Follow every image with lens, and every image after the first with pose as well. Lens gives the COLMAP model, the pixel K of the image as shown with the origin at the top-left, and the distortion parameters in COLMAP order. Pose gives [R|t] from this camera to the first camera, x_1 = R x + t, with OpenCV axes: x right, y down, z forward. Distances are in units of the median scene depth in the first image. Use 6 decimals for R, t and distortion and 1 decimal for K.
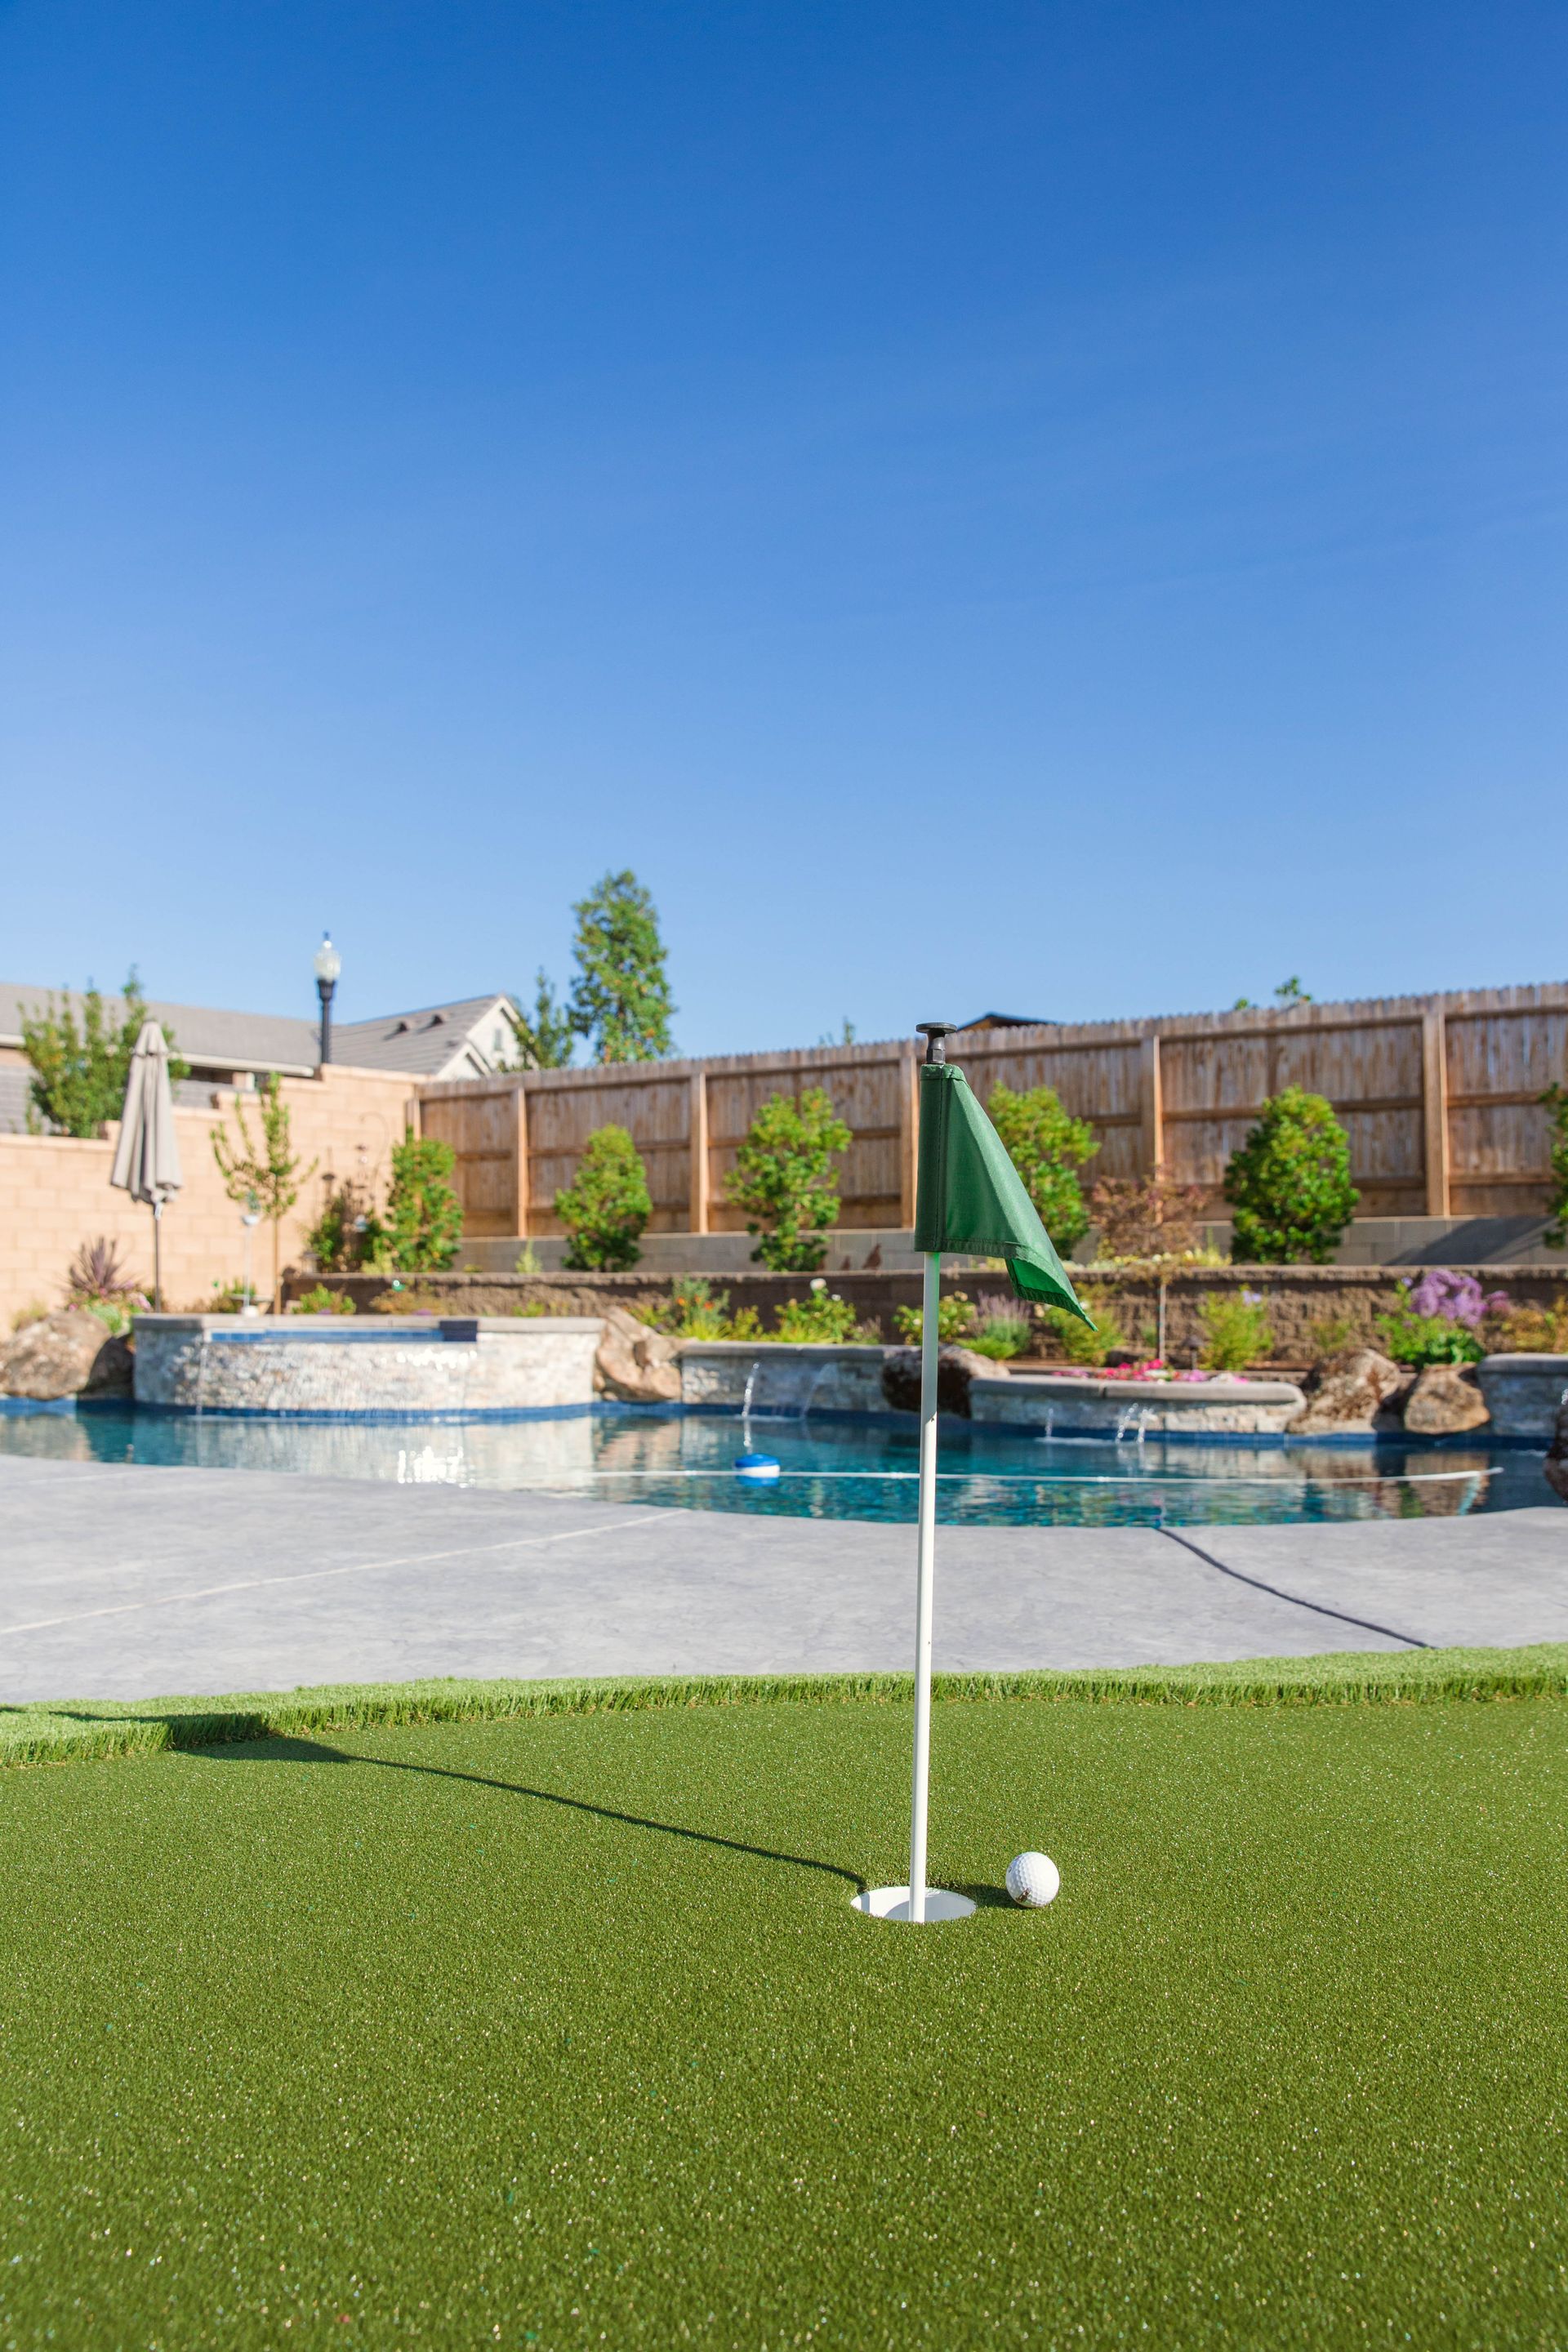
lens RADIAL K [[1852.0, 0, 774.0], [0, 1852.0, 1184.1], [0, 0, 1]] dist [-0.064600, 0.003280]
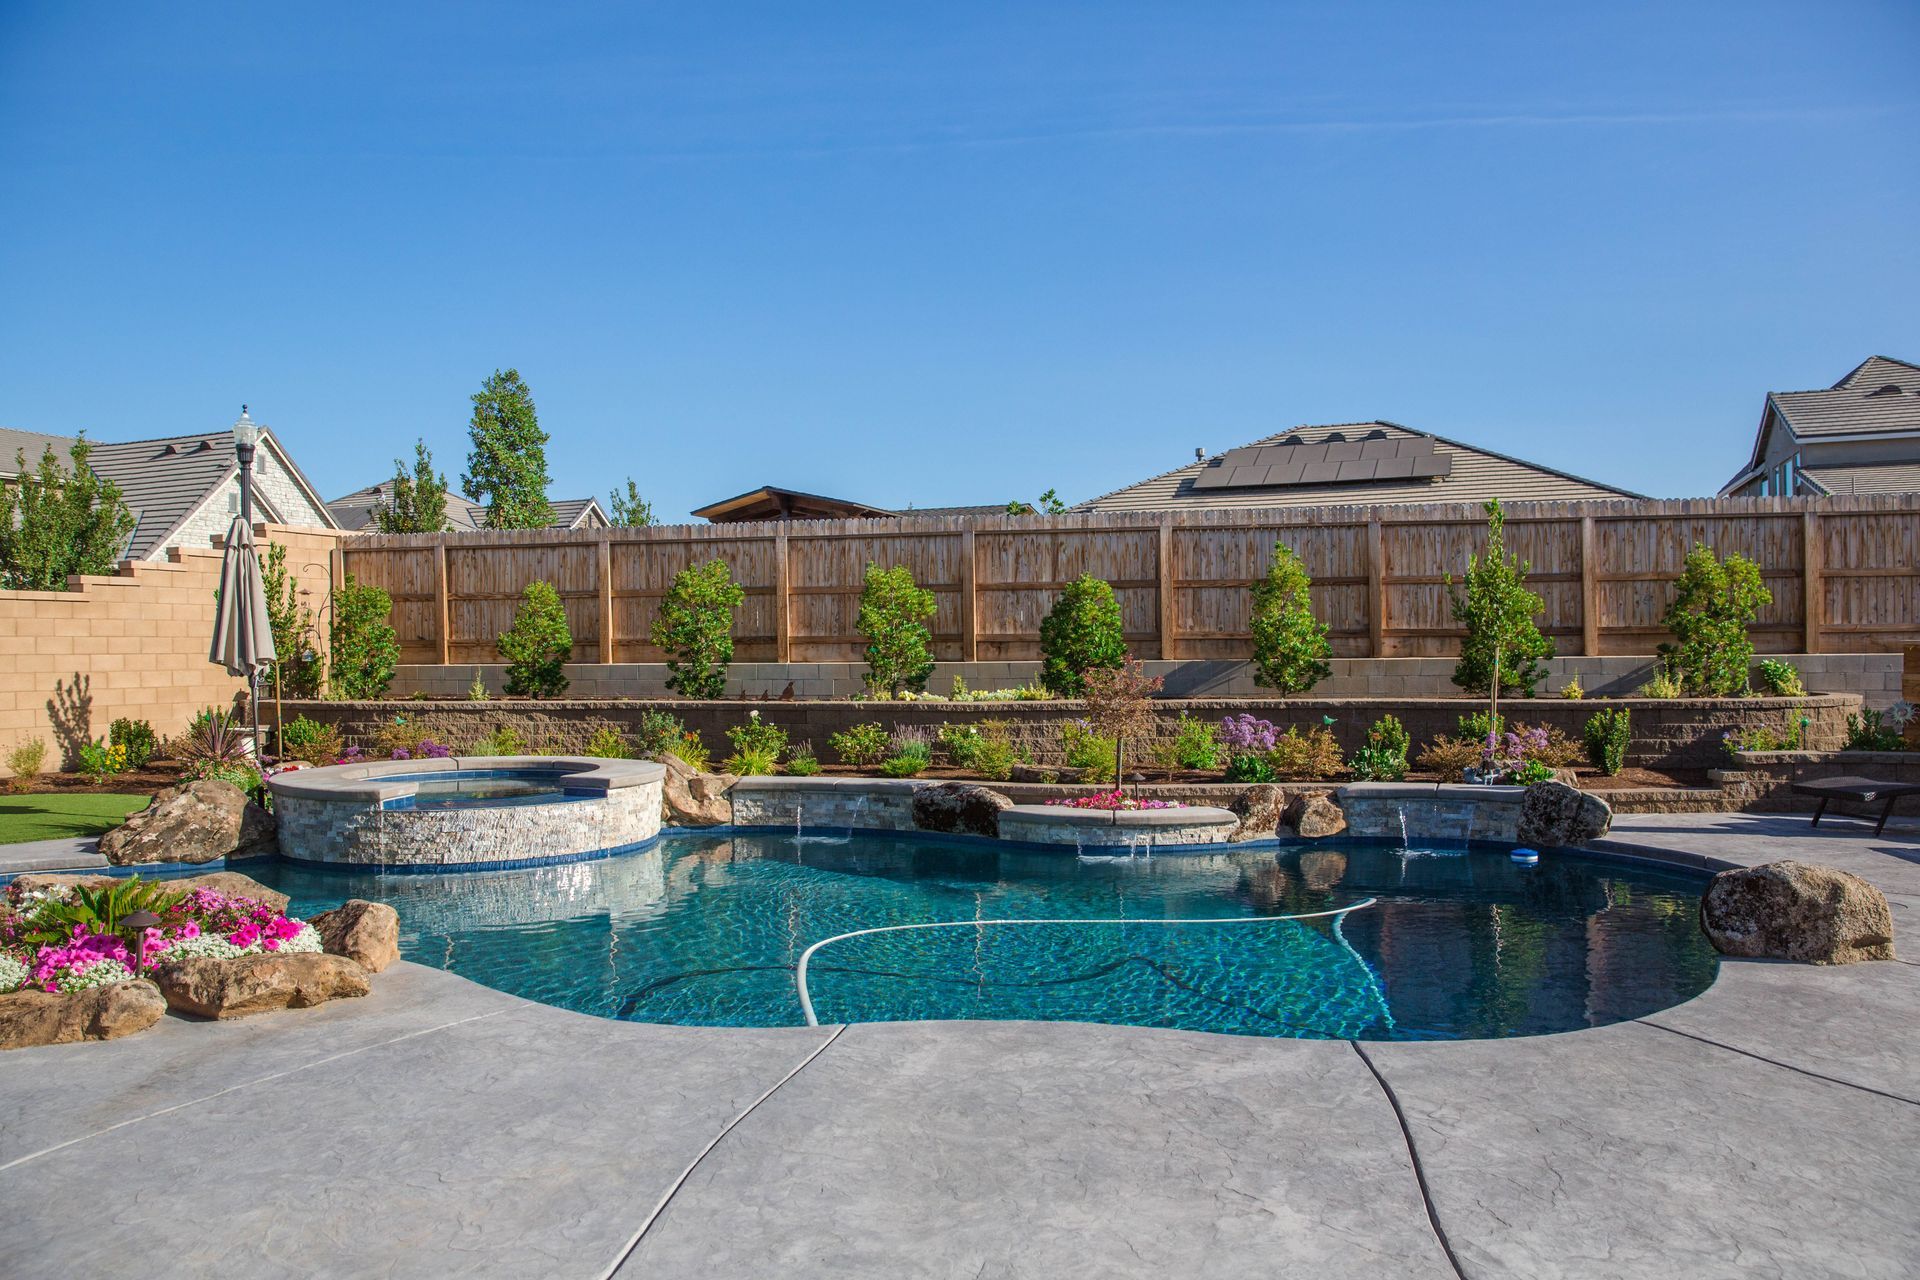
lens RADIAL K [[1310.4, 0, 967.3], [0, 1310.4, 638.9], [0, 0, 1]] dist [-0.110452, 0.089389]
pose [[0.914351, -0.011547, 0.404758, -0.225942], [-0.012837, 0.998264, 0.057478, -0.058666], [-0.404719, -0.057751, 0.912616, 0.075481]]
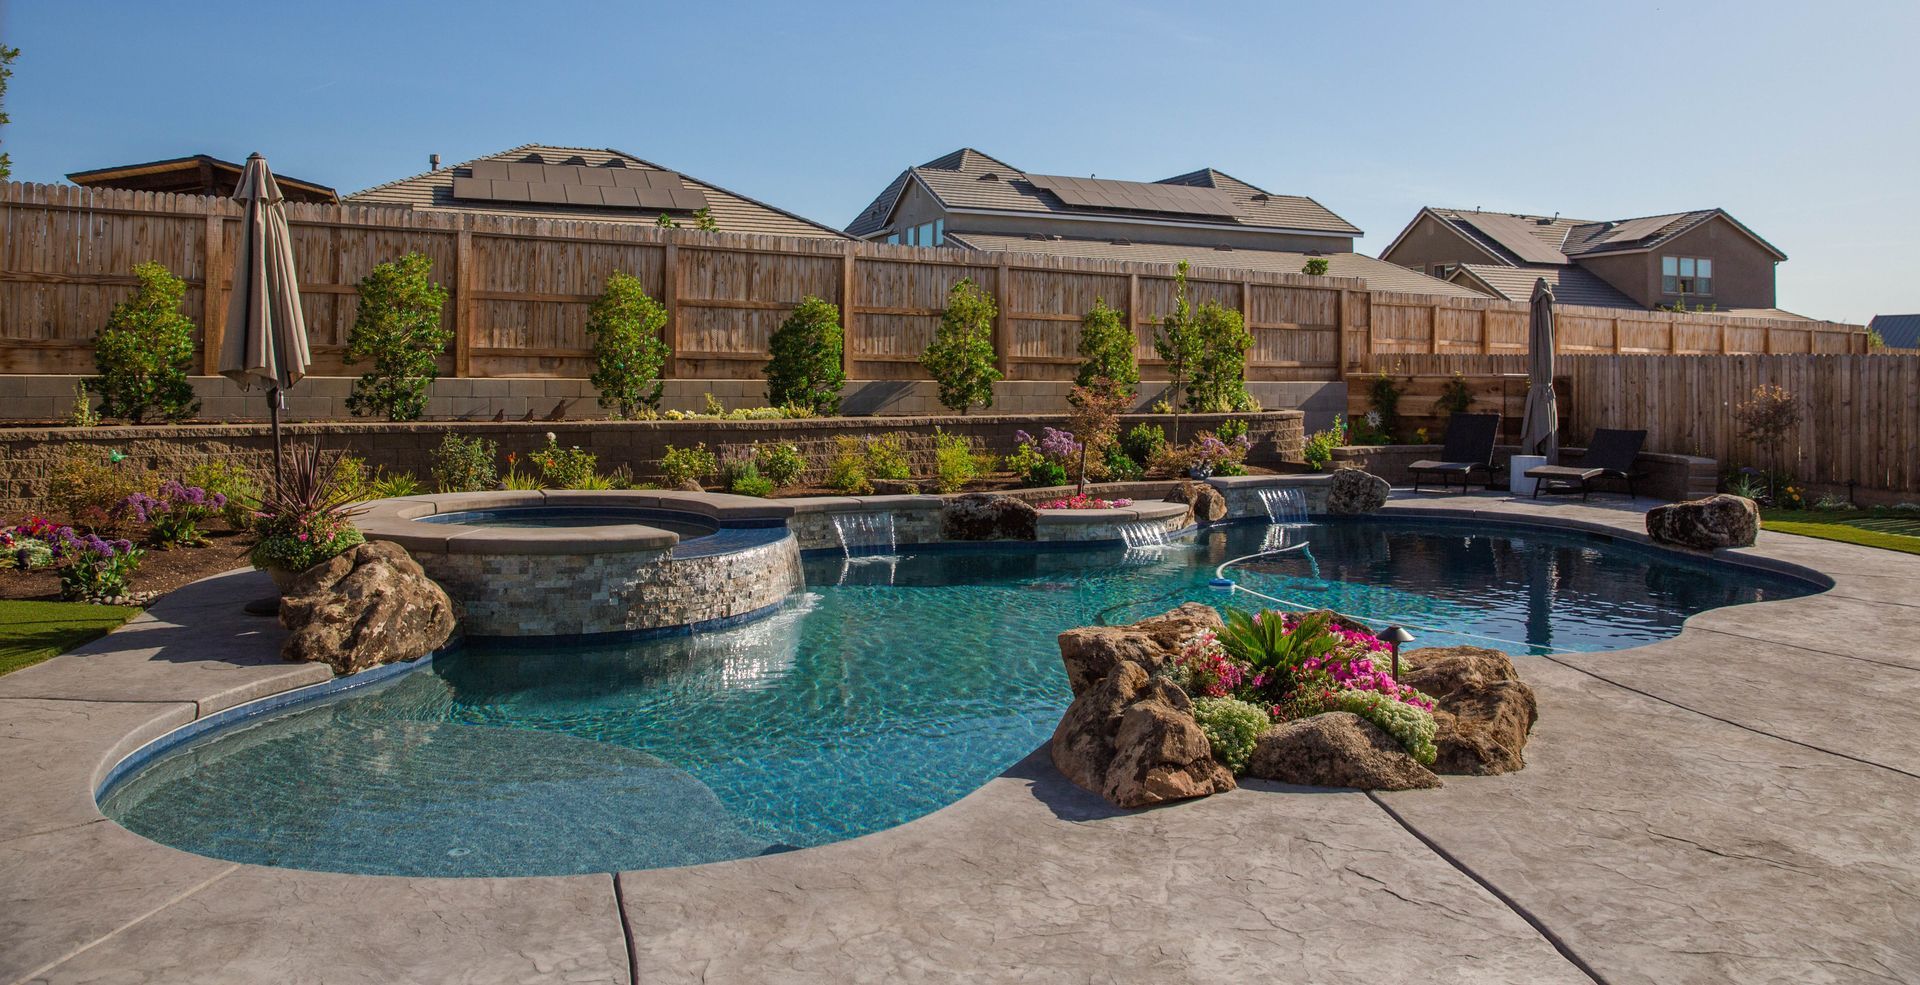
lens RADIAL K [[1304.5, 0, 967.4], [0, 1304.5, 343.5], [0, 0, 1]] dist [-0.112452, 0.091834]
pose [[0.360362, 0.016526, 0.932666, -0.670882], [-0.071567, 0.997386, 0.009979, -0.033134], [-0.930063, -0.070345, 0.360603, 0.475156]]
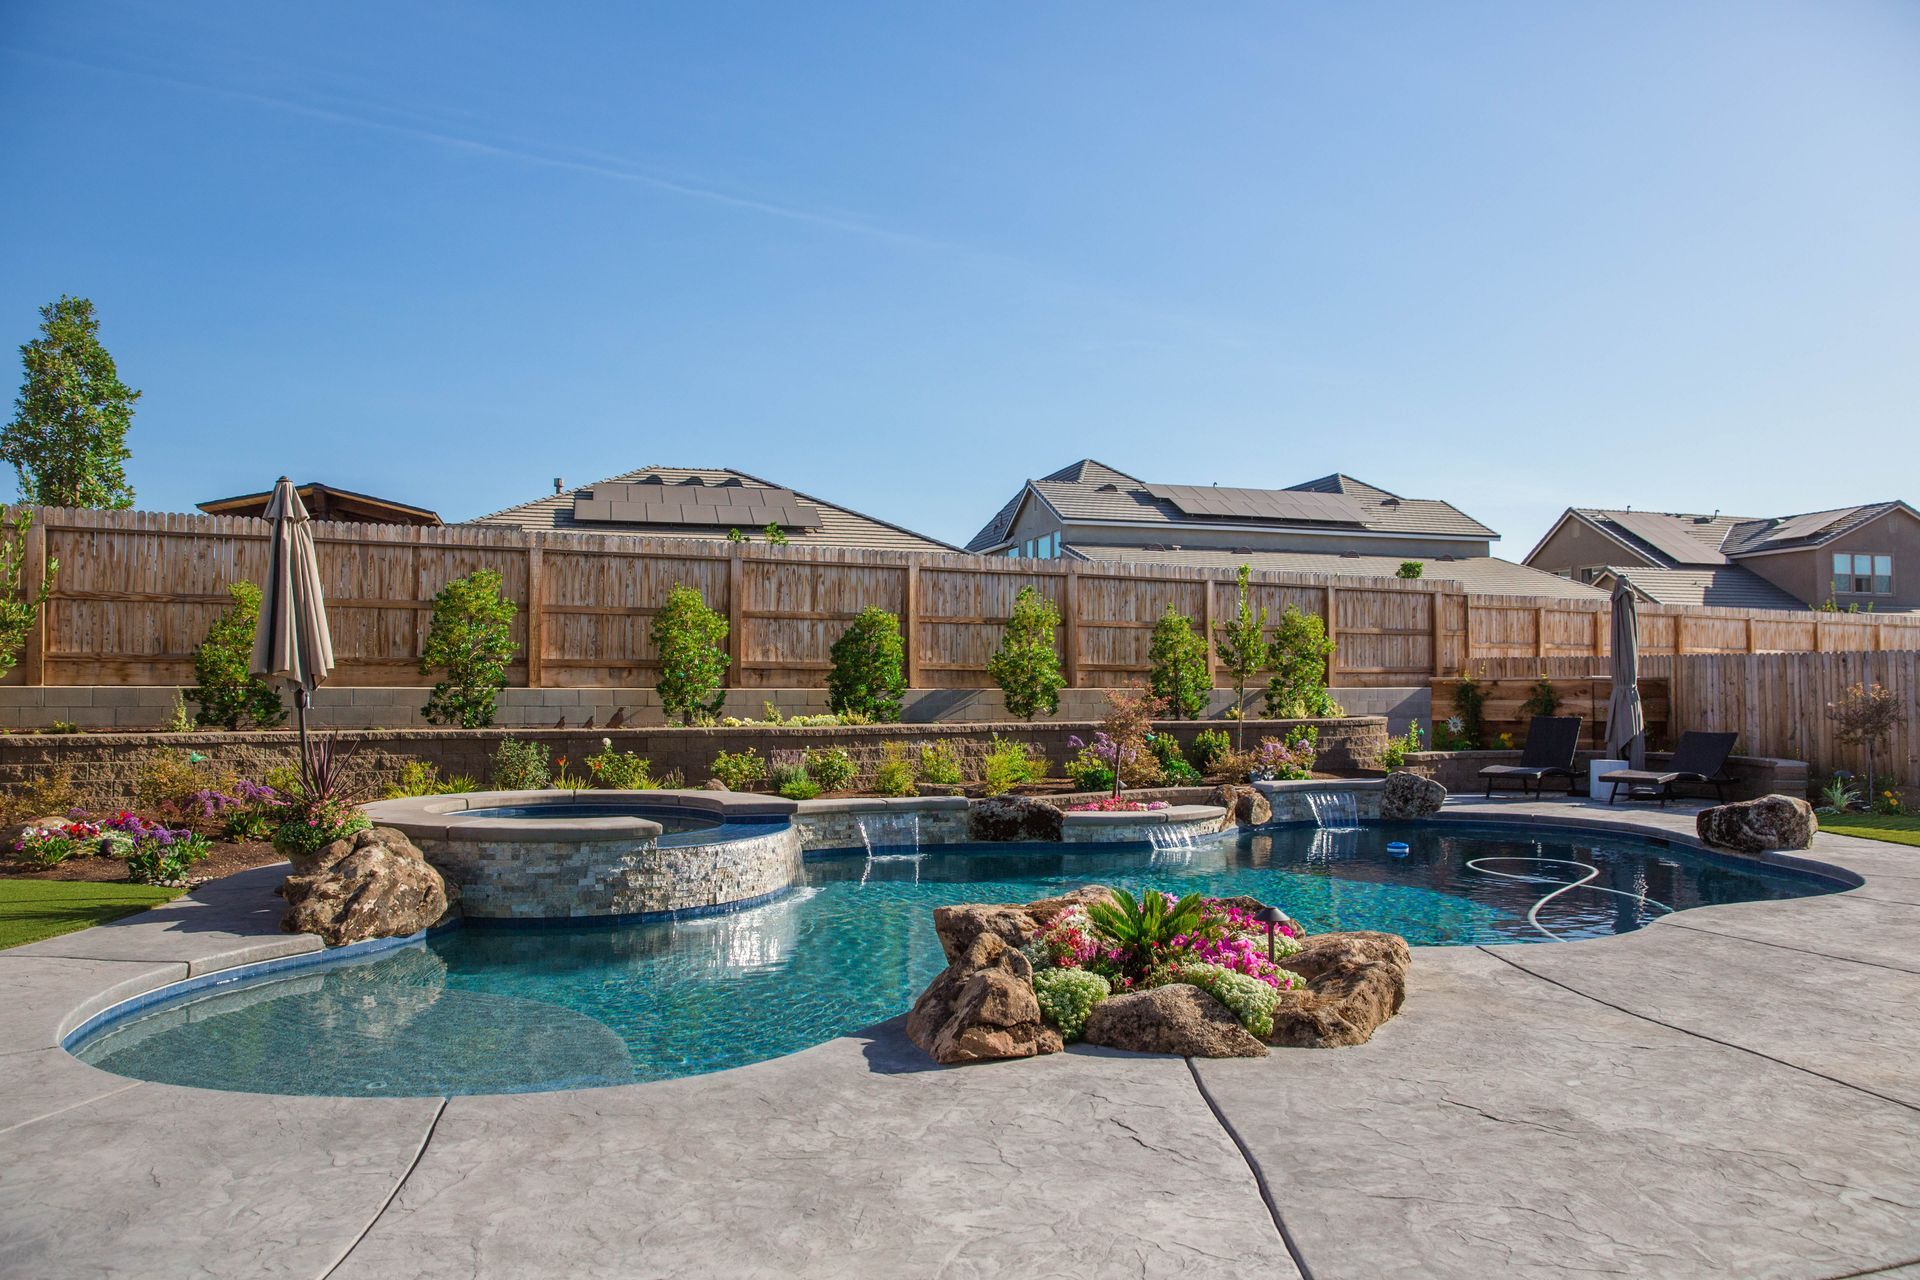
lens RADIAL K [[1323.4, 0, 967.1], [0, 1323.4, 635.0], [0, 0, 1]] dist [-0.111259, 0.095567]
pose [[0.464074, 0.028493, 0.885338, -0.664198], [-0.058829, 0.998267, -0.001291, -0.030943], [-0.883841, -0.051484, 0.464947, 0.395500]]
